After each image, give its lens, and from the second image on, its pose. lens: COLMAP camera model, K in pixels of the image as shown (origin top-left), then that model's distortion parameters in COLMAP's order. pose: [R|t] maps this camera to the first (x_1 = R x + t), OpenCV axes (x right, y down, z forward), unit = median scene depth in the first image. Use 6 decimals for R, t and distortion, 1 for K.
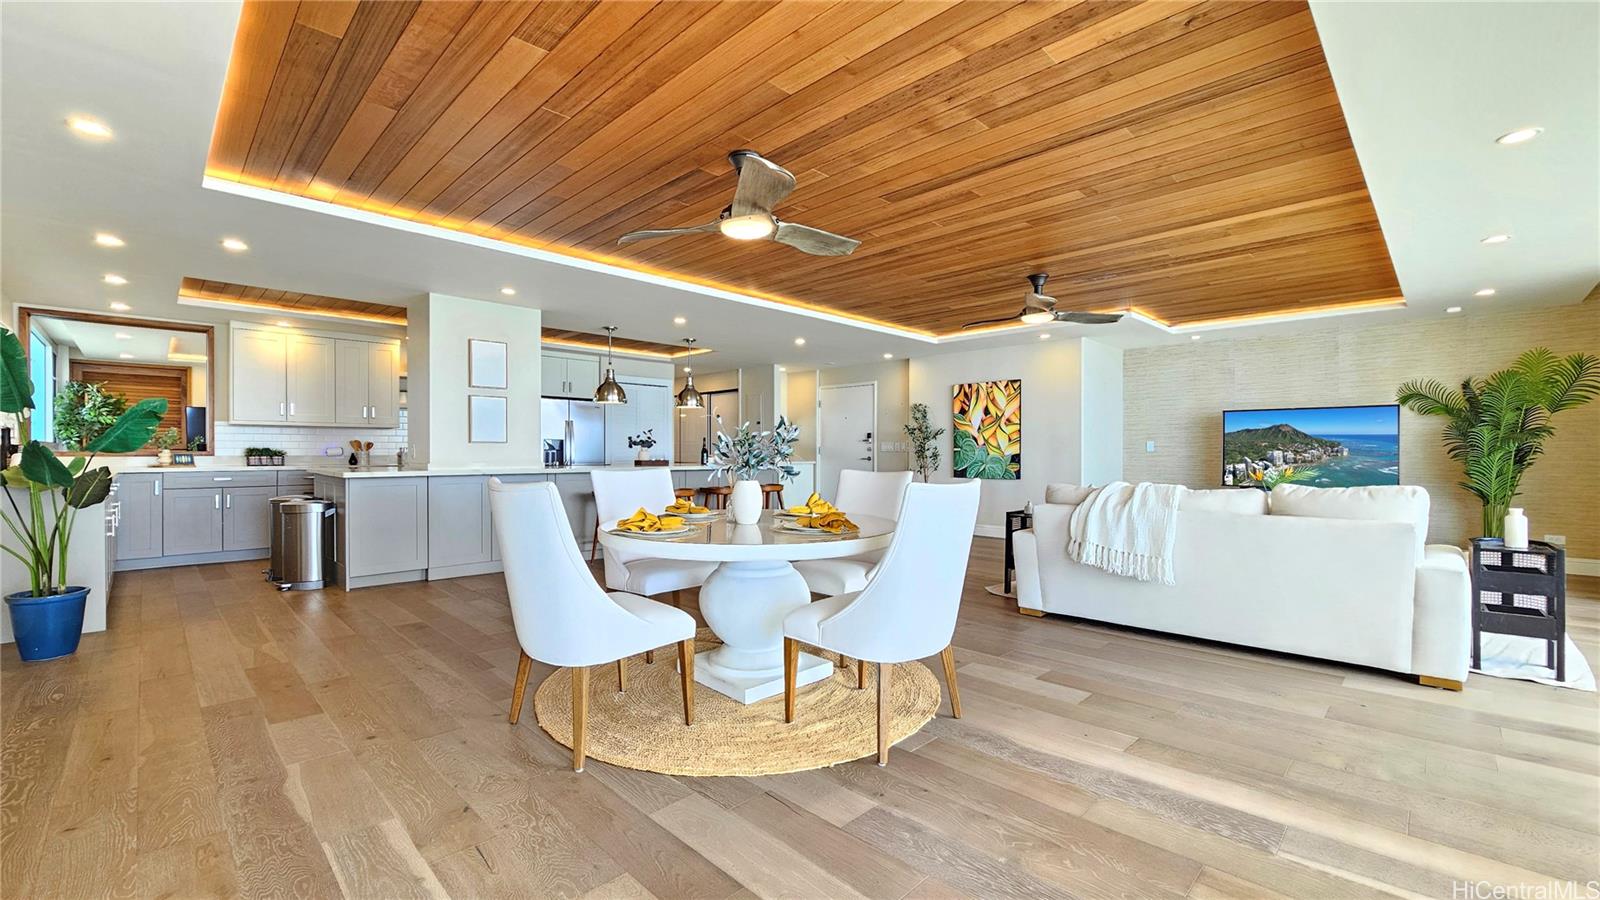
lens RADIAL K [[664.5, 0, 832.6], [0, 664.5, 452.8], [0, 0, 1]] dist [0.006100, -0.000121]
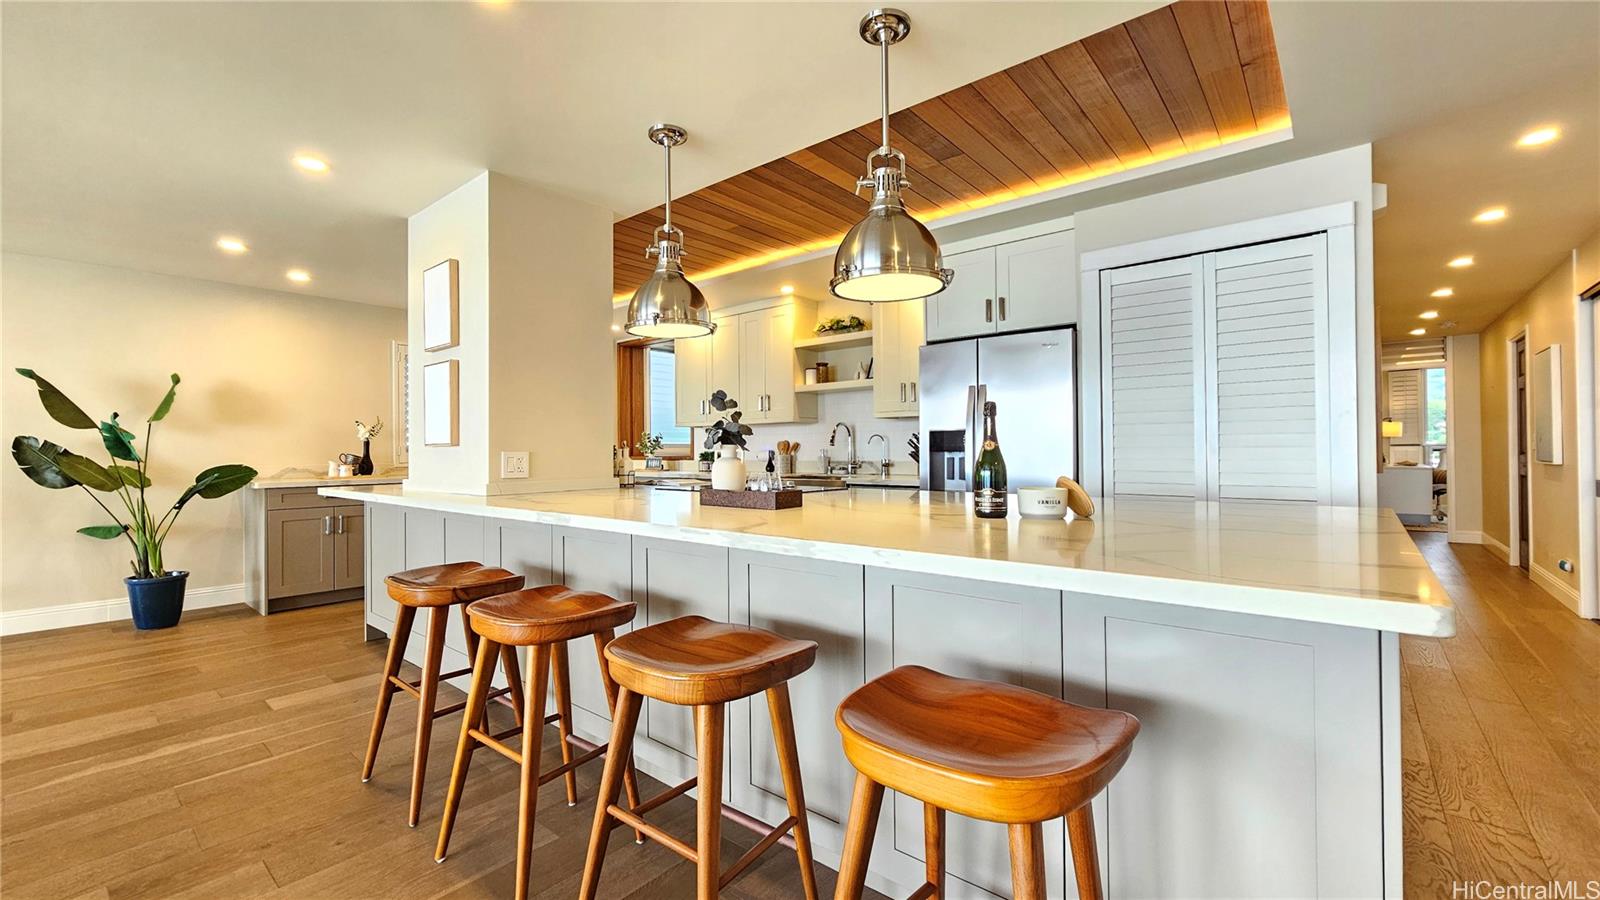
lens RADIAL K [[664.5, 0, 778.1], [0, 664.5, 447.4], [0, 0, 1]] dist [0.006100, -0.000121]
pose [[0.031863, -0.004310, -0.999483, 0.043501], [0.006422, 0.999971, -0.004107, -0.006693], [0.999472, -0.006288, 0.031890, 0.956589]]
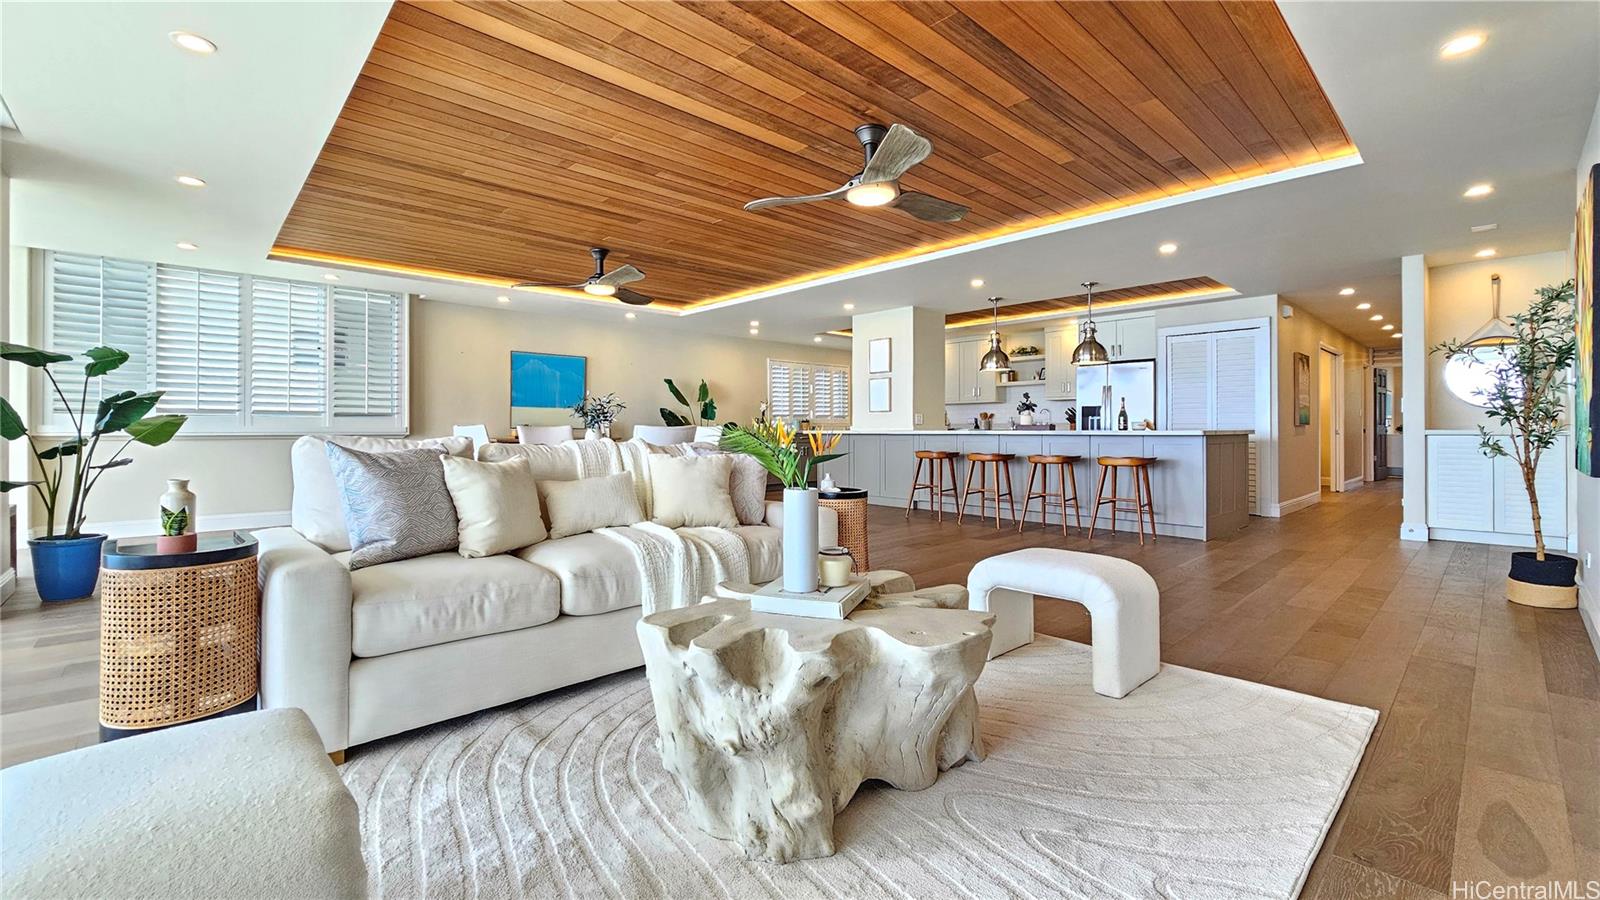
lens RADIAL K [[664.5, 0, 760.8], [0, 664.5, 430.7], [0, 0, 1]] dist [0.006100, -0.000121]
pose [[-0.104100, 0.002882, -0.994563, 0.677801], [-0.001849, 0.999994, 0.003091, 0.016223], [0.994565, 0.002161, -0.104094, 0.678775]]
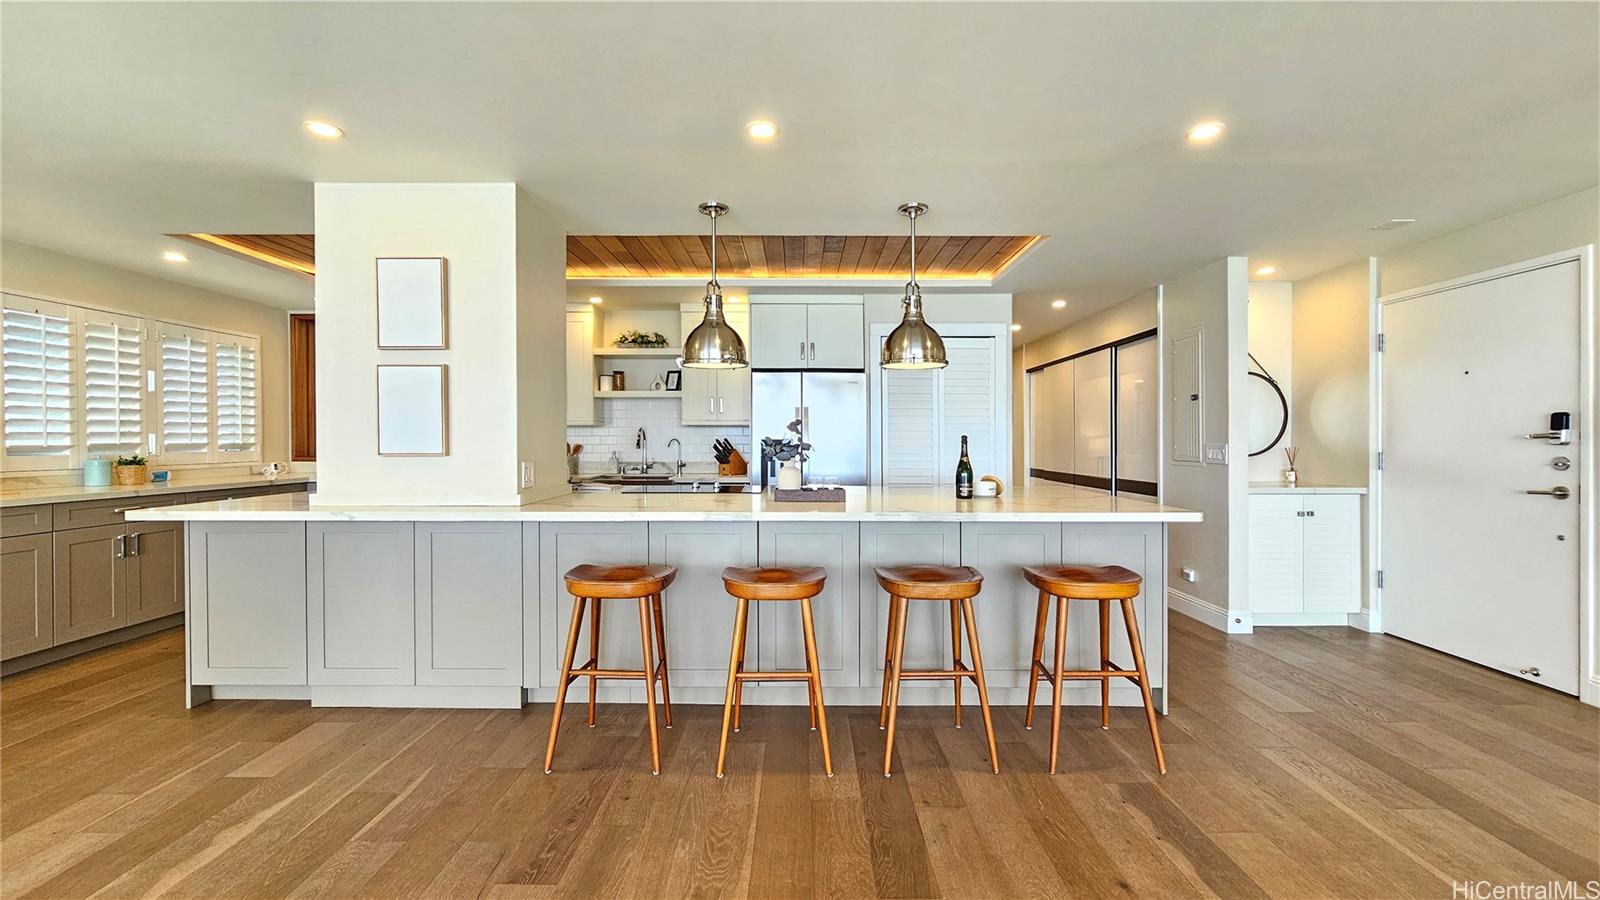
lens RADIAL K [[664.5, 0, 823.7], [0, 664.5, 449.8], [0, 0, 1]] dist [0.006100, -0.000121]
pose [[0.683073, 0.011676, -0.730256, 0.061626], [-0.002465, 0.999903, 0.013681, -0.020003], [0.730346, -0.007545, 0.683036, 0.668227]]
